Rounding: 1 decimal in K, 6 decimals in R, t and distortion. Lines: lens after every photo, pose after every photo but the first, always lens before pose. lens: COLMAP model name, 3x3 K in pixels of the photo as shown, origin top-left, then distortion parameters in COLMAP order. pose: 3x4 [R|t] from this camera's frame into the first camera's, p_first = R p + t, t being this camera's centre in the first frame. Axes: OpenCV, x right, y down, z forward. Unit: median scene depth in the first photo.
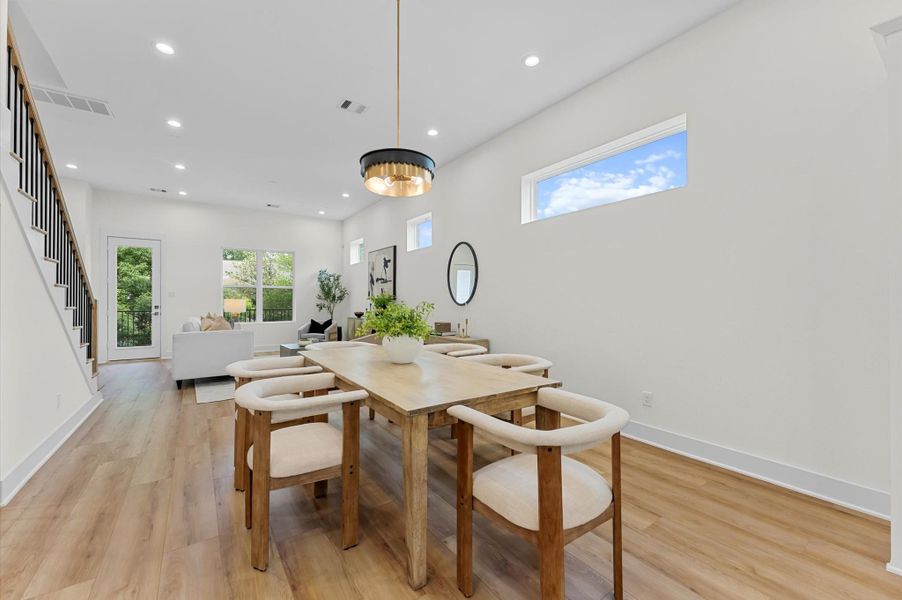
lens RADIAL K [[363.2, 0, 456.3], [0, 363.2, 301.1], [0, 0, 1]] dist [0.001255, -0.000014]
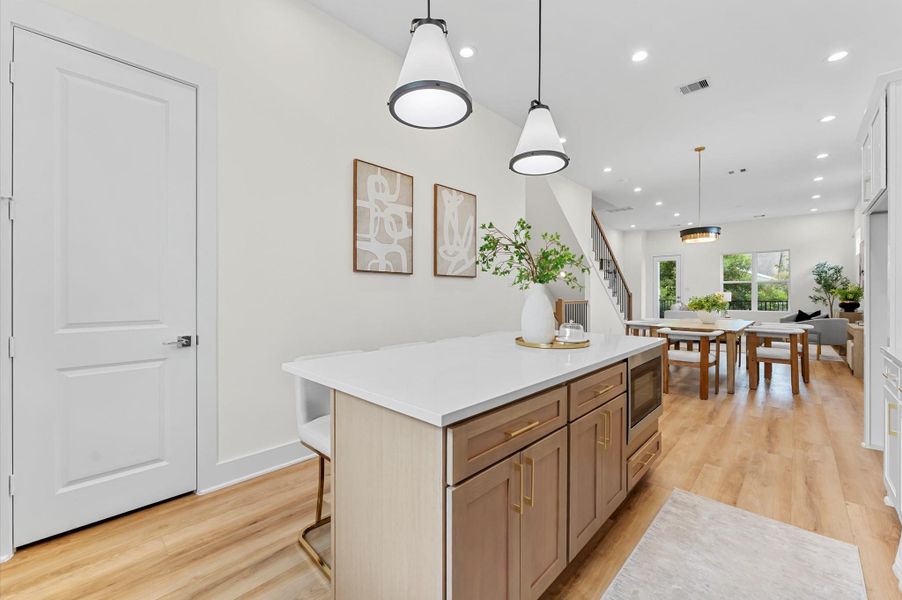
lens RADIAL K [[363.2, 0, 450.1], [0, 363.2, 296.6], [0, 0, 1]] dist [0.001255, -0.000014]
pose [[0.190931, -0.000667, -0.981603, 0.466867], [0.007833, 0.999969, 0.000844, 0.000048], [0.981572, -0.007850, 0.190930, -0.244533]]
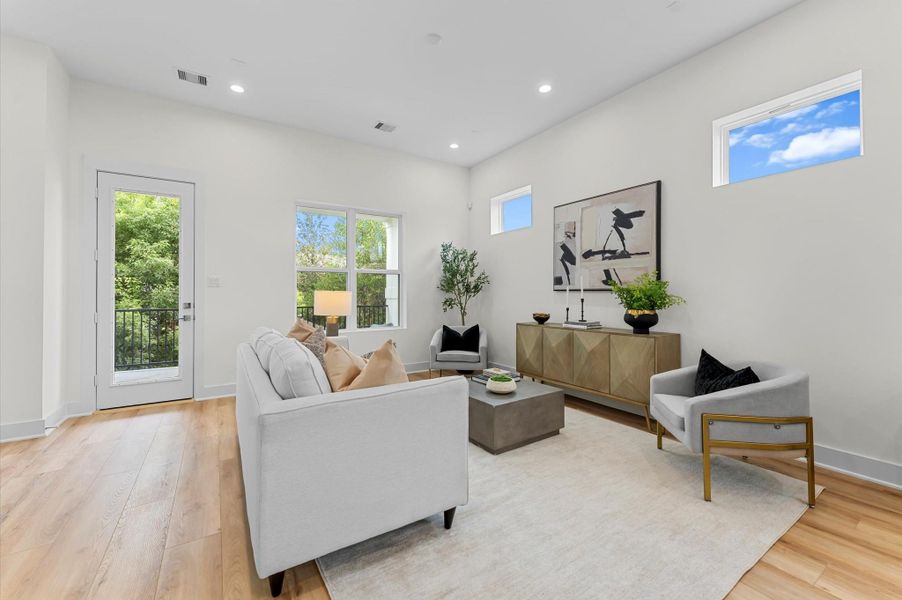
lens RADIAL K [[363.2, 0, 457.6], [0, 363.2, 294.0], [0, 0, 1]] dist [0.001255, -0.000014]
pose [[0.999486, -0.001415, -0.032039, -0.346180], [0.001381, 0.999998, -0.001058, 0.000760], [0.032040, 0.001013, 0.999486, 0.403598]]
